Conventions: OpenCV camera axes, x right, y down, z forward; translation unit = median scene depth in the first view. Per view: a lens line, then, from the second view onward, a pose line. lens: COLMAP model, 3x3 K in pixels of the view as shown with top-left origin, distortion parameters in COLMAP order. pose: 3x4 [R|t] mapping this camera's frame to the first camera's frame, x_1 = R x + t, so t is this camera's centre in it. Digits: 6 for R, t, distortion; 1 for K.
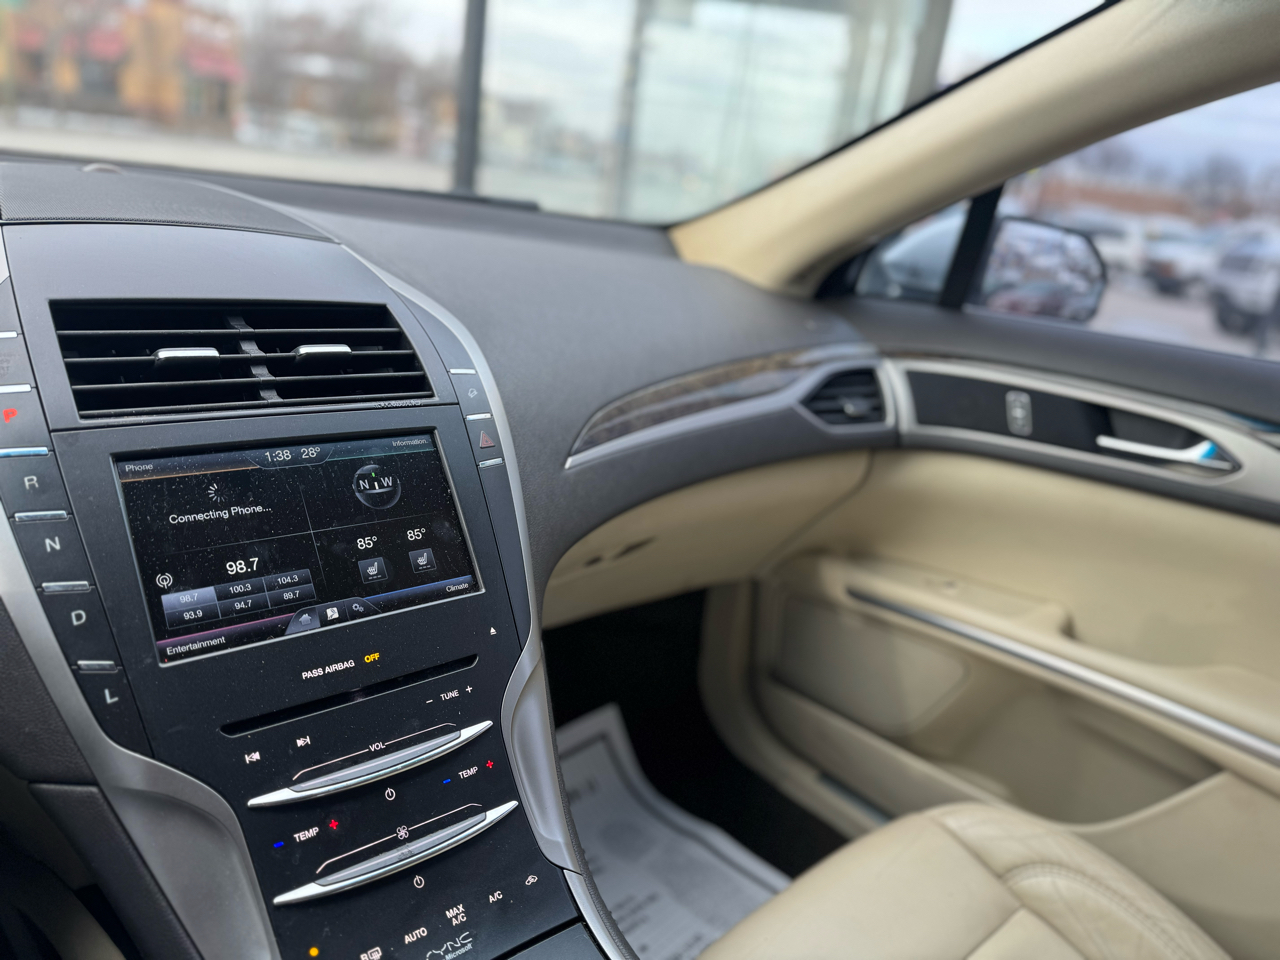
lens RADIAL K [[889.4, 0, 639.1], [0, 889.4, 508.9], [0, 0, 1]] dist [0.044642, -0.053622]
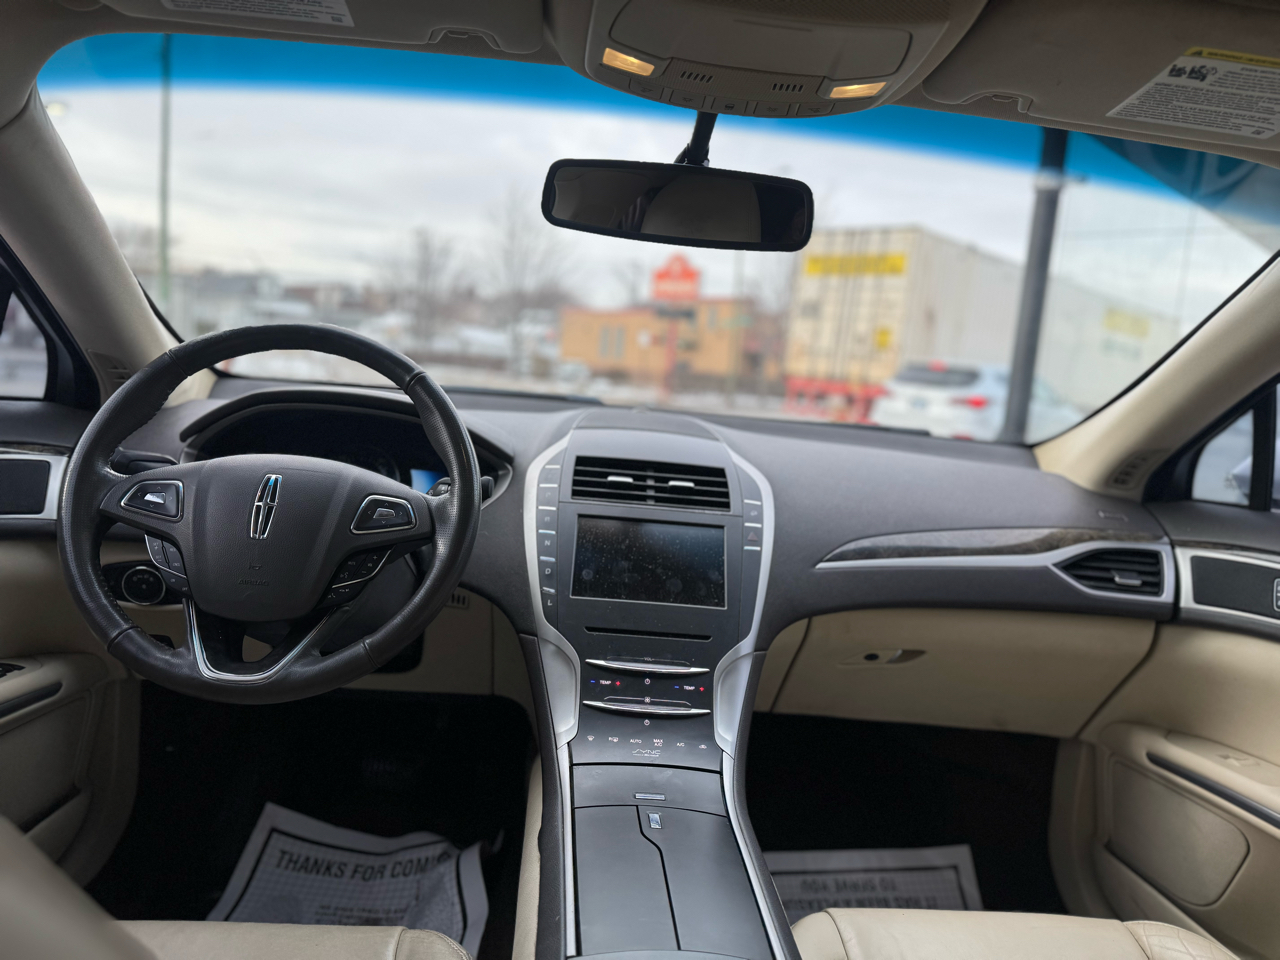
lens RADIAL K [[889.4, 0, 639.1], [0, 889.4, 508.9], [0, 0, 1]] dist [0.044642, -0.053622]
pose [[0.791520, 0.037755, -0.609977, 0.779828], [-0.201206, 0.958545, -0.201760, 0.293123], [0.577073, 0.282428, 0.766304, -0.575687]]
